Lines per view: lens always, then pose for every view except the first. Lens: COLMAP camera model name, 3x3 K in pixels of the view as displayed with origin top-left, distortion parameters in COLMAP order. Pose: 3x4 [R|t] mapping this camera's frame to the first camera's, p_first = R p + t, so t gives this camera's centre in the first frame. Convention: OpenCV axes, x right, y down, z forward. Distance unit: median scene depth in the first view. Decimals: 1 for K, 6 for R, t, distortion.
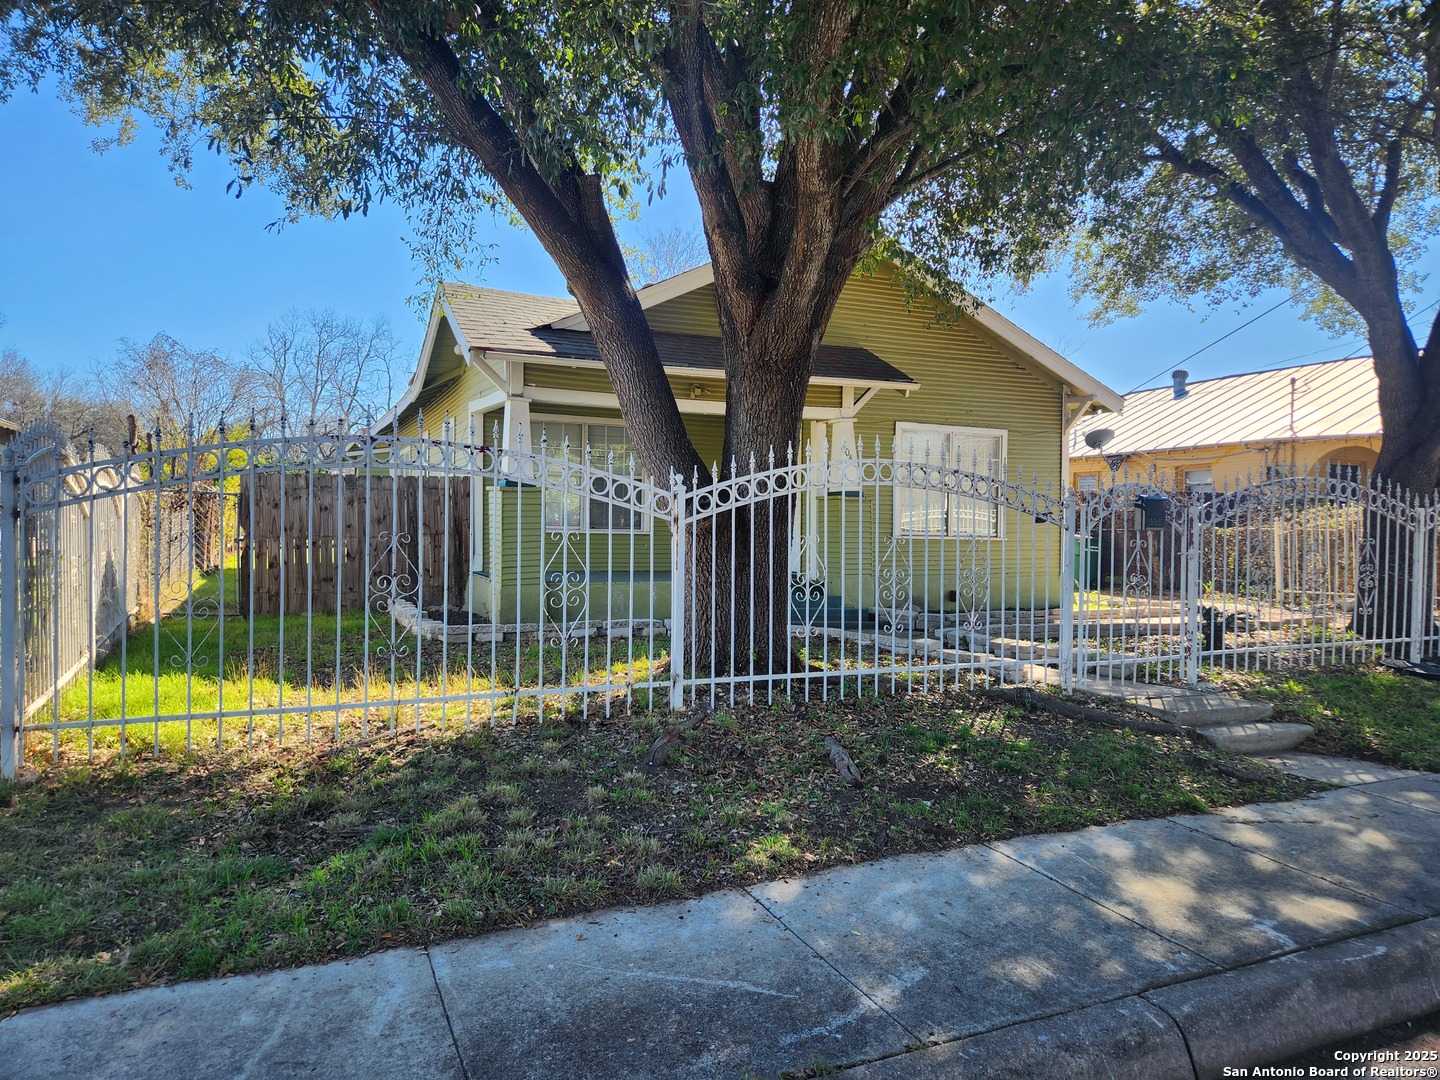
lens RADIAL K [[948.9, 0, 713.6], [0, 948.9, 534.5], [0, 0, 1]] dist [0.075147, -0.057887]
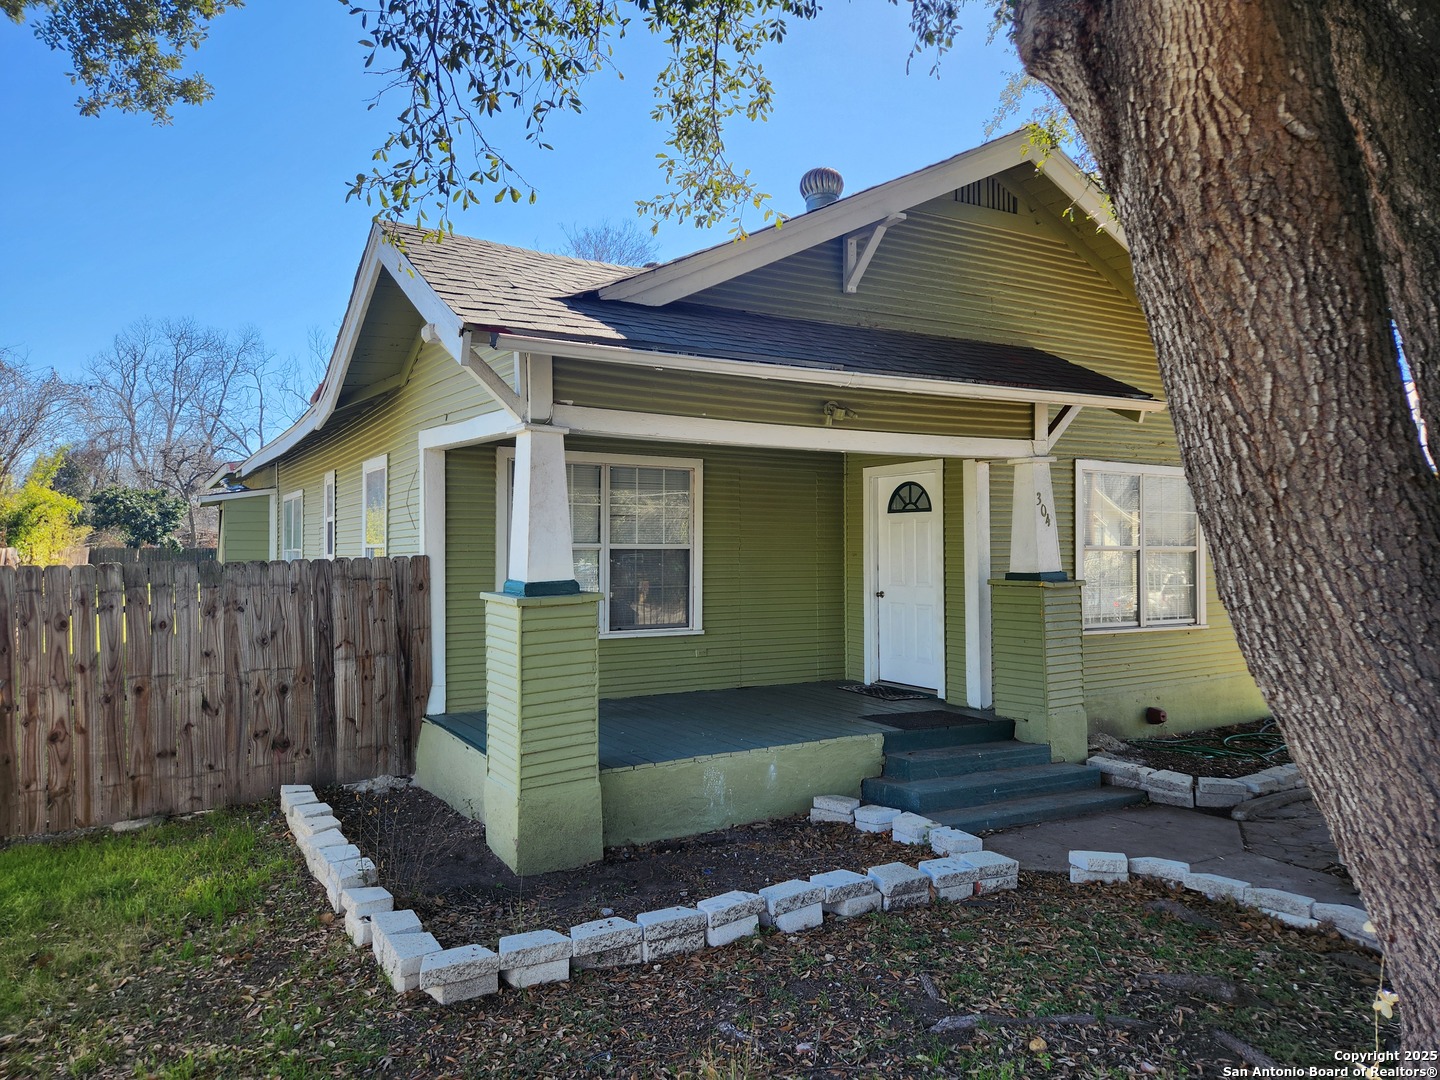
lens RADIAL K [[948.9, 0, 713.6], [0, 948.9, 534.5], [0, 0, 1]] dist [0.075147, -0.057887]
pose [[0.993269, -0.011761, 0.115236, -0.150503], [0.014291, 0.999674, -0.021153, -0.061127], [-0.114950, 0.022658, 0.993113, 0.403216]]
